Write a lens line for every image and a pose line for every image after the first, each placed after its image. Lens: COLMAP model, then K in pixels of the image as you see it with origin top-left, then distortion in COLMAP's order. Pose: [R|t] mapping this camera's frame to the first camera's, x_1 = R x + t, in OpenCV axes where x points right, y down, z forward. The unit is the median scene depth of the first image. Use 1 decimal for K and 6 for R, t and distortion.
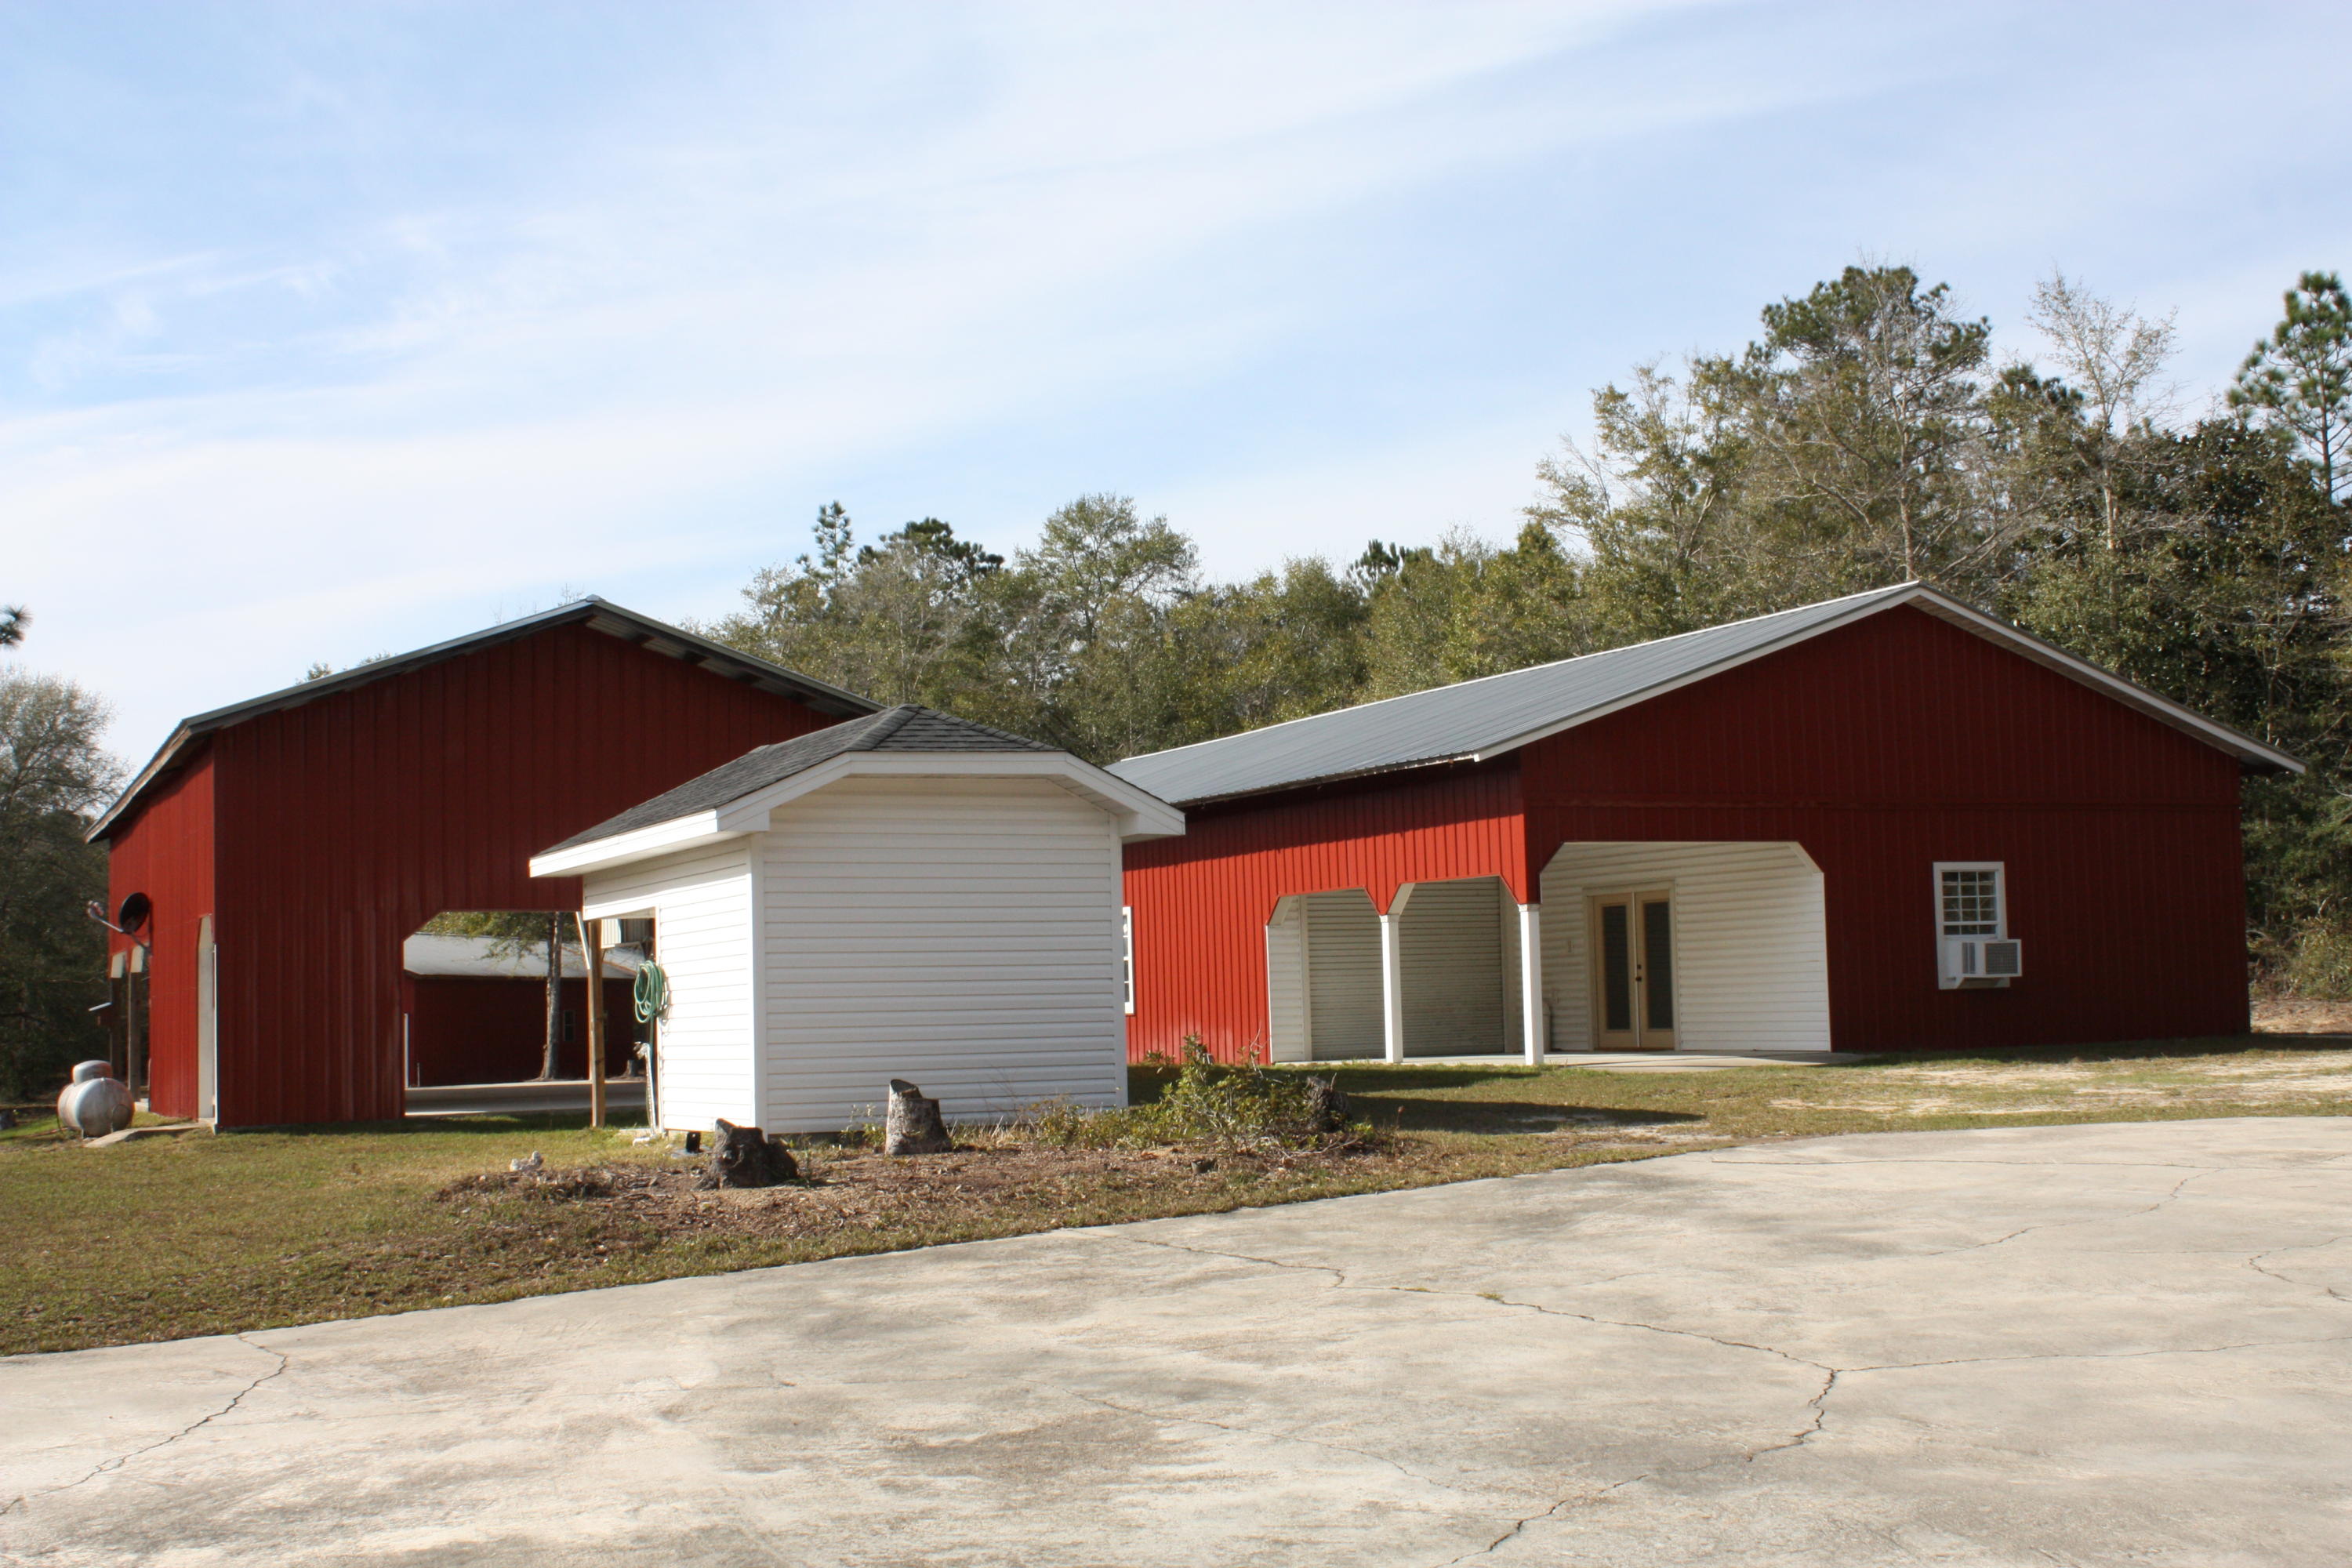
lens RADIAL K [[2723.4, 0, 1176.0], [0, 2723.4, 784.0], [0, 0, 1]] dist [-0.005958, -0.004284]
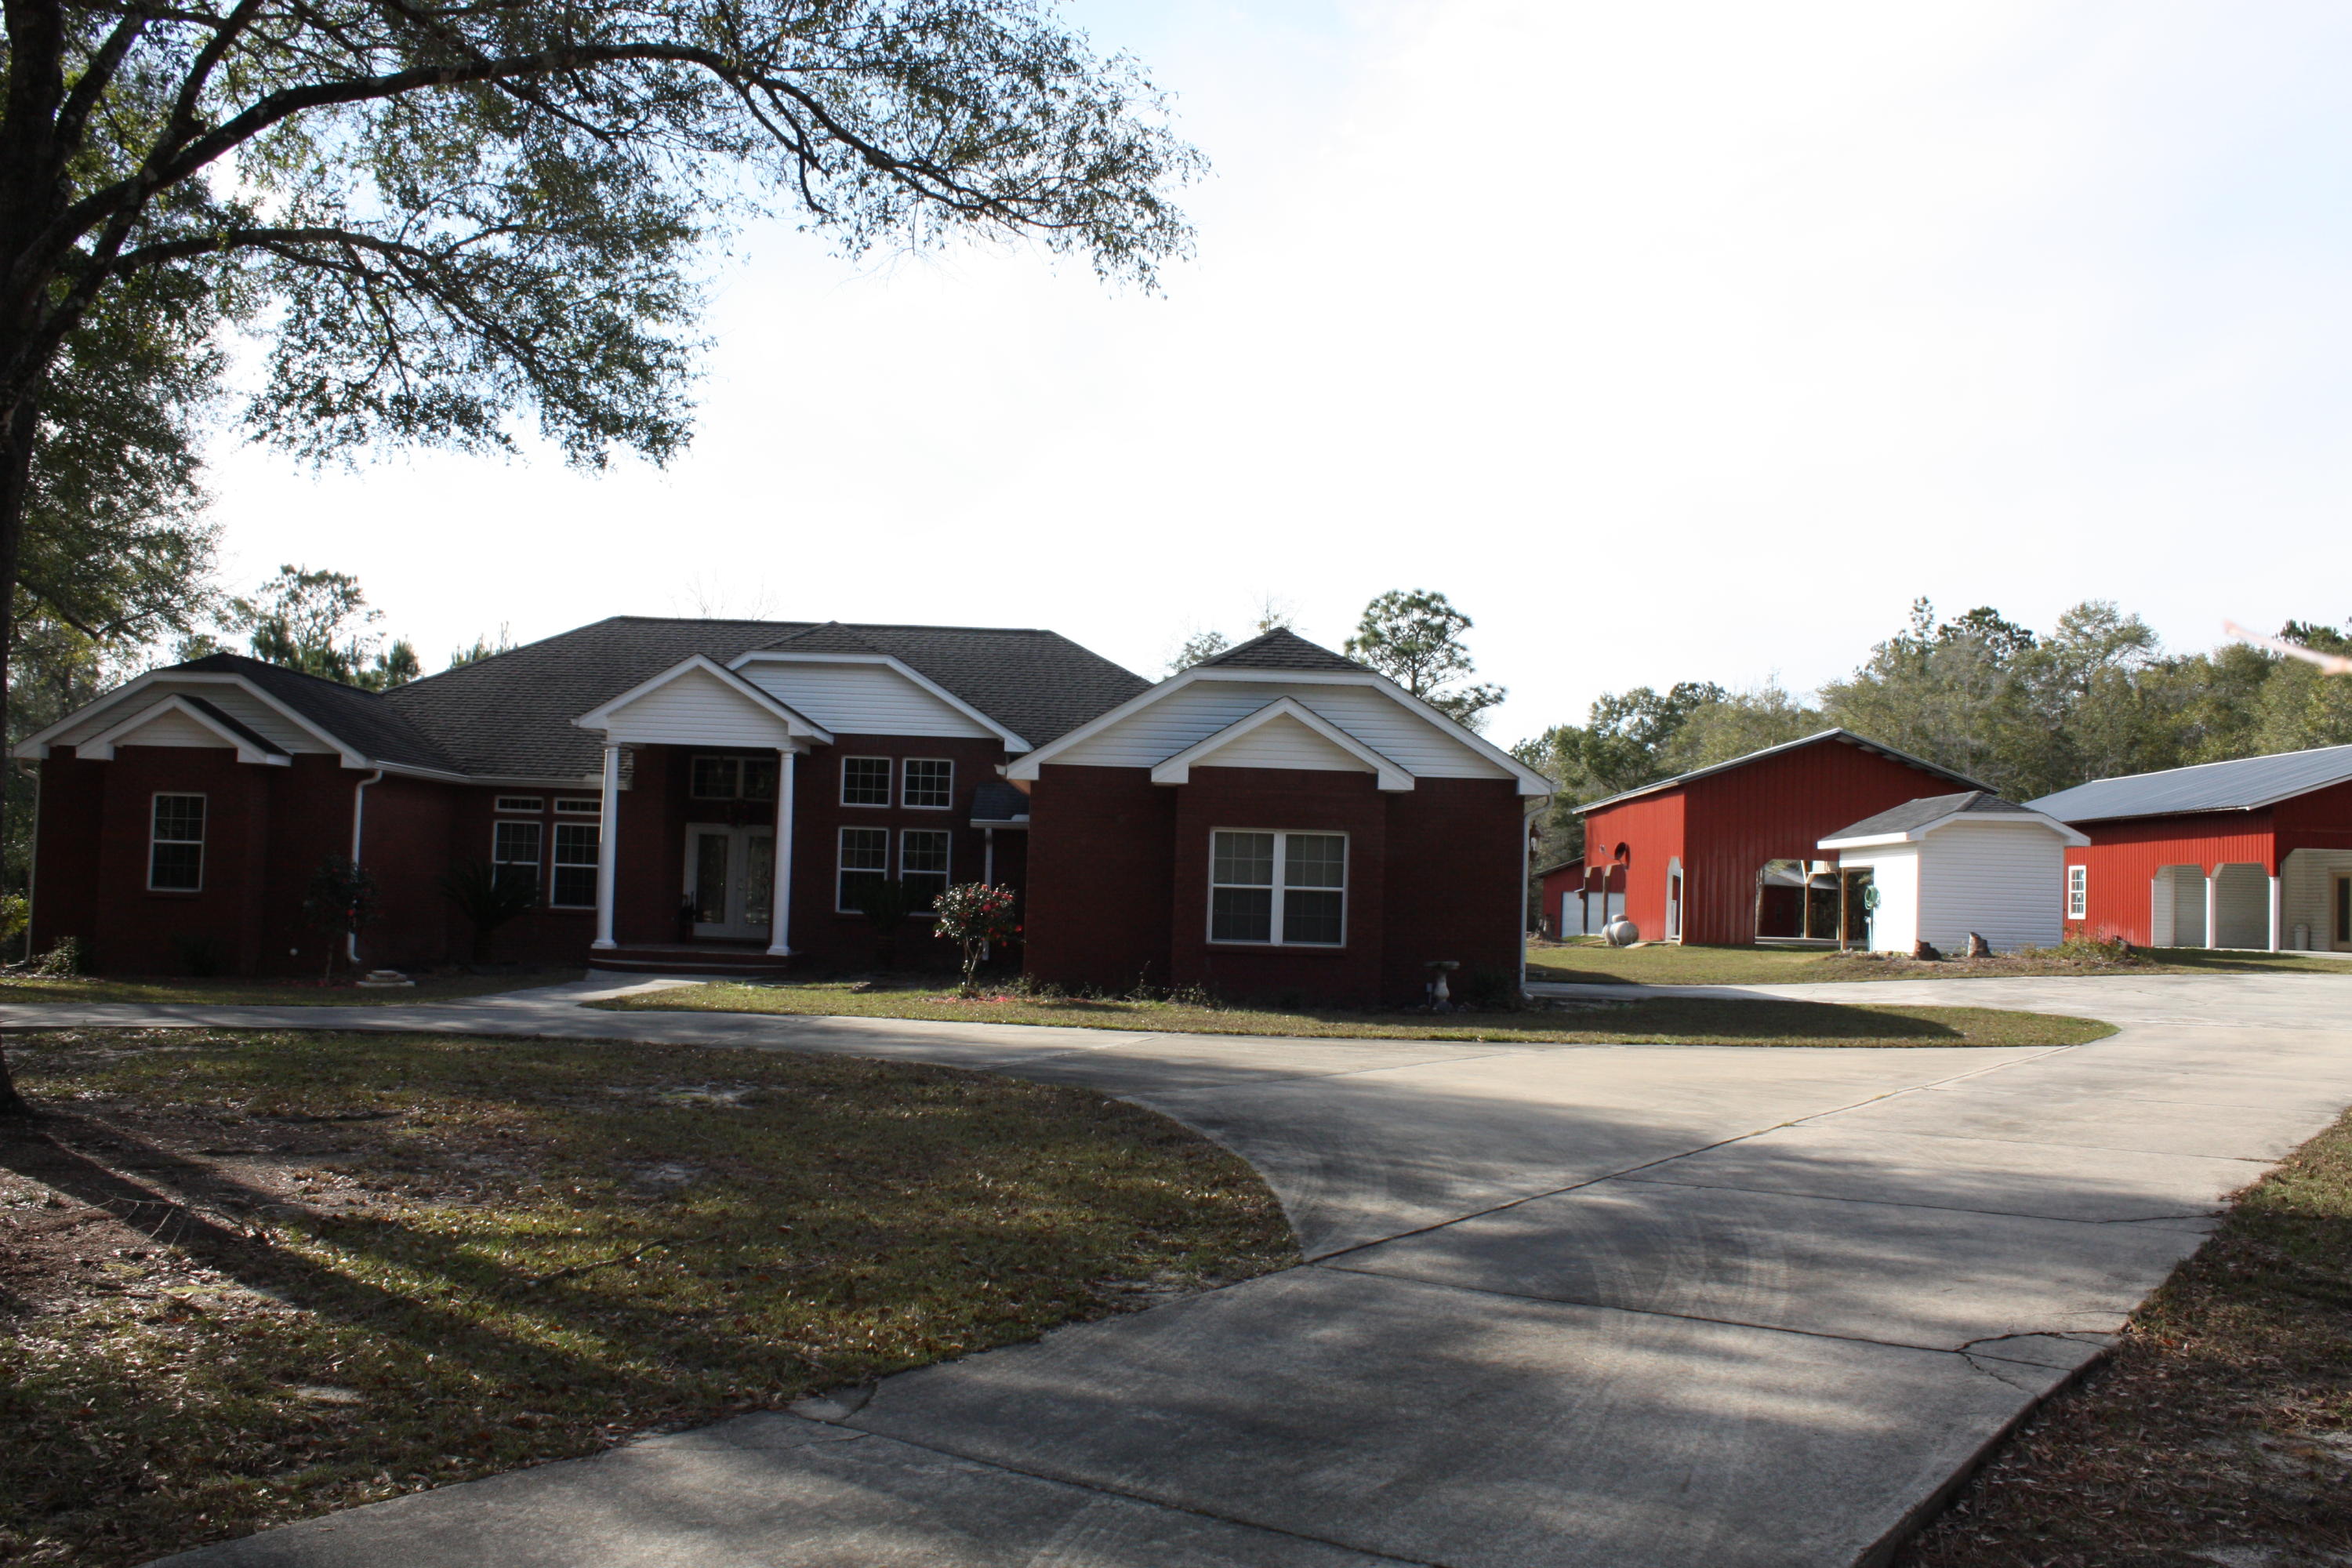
lens RADIAL K [[1970.5, 0, 1176.0], [0, 1970.5, 784.0], [0, 0, 1]] dist [-0.161200, 0.153186]
pose [[0.884634, 0.028742, -0.465399, 0.020684], [-0.017737, 0.999450, 0.028008, -0.019817], [0.465948, -0.016522, 0.884658, -0.259194]]
